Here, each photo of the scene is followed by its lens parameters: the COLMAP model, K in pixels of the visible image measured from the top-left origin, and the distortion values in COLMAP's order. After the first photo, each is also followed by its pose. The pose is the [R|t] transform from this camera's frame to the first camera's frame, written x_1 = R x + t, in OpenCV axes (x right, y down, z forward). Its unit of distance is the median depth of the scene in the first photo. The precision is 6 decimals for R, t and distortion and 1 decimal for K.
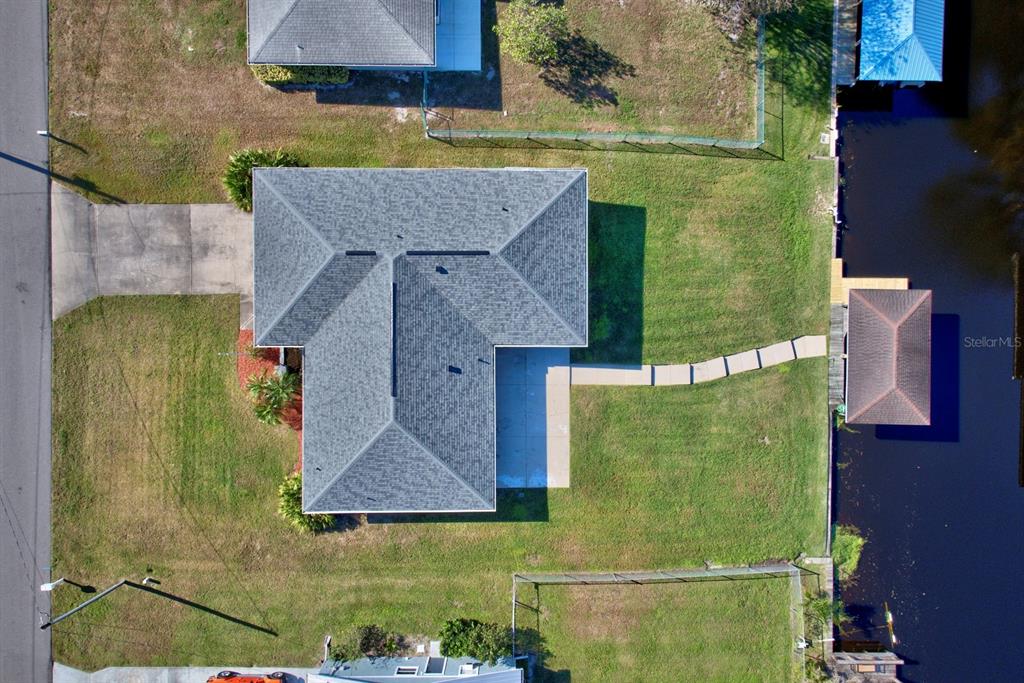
lens RADIAL K [[689.1, 0, 518.7], [0, 689.1, 337.9], [0, 0, 1]] dist [0.054542, -0.017534]
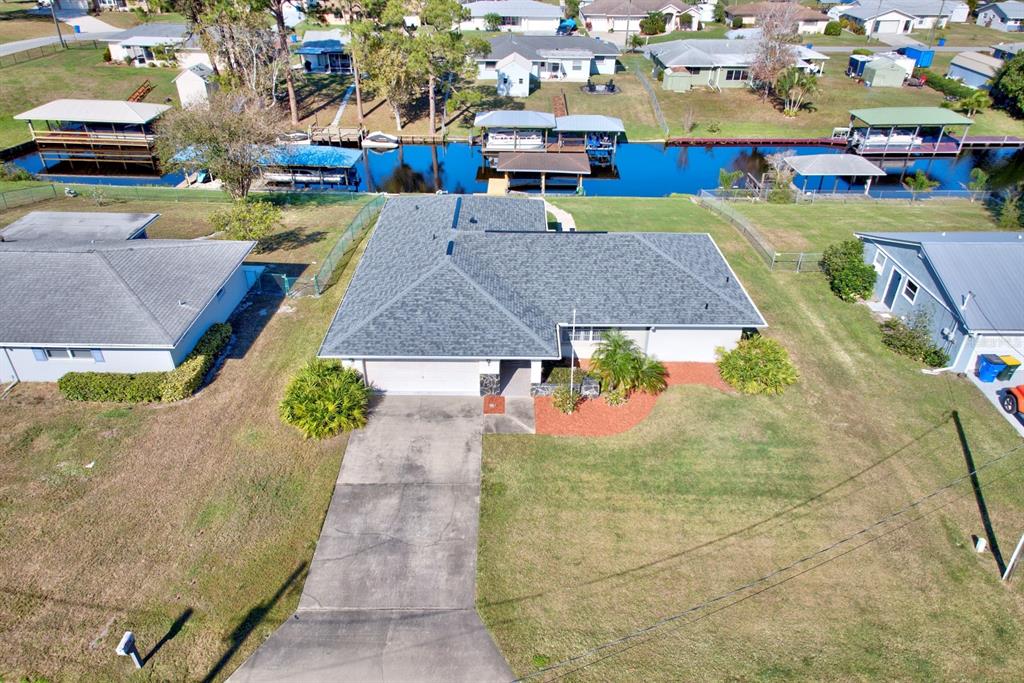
lens RADIAL K [[689.1, 0, 511.9], [0, 689.1, 342.3], [0, 0, 1]] dist [0.054542, -0.017534]
pose [[0.005889, -0.527604, 0.849470, -0.925022], [0.999785, 0.019976, 0.005476, -0.040357], [-0.019859, 0.849255, 0.527609, 0.560876]]
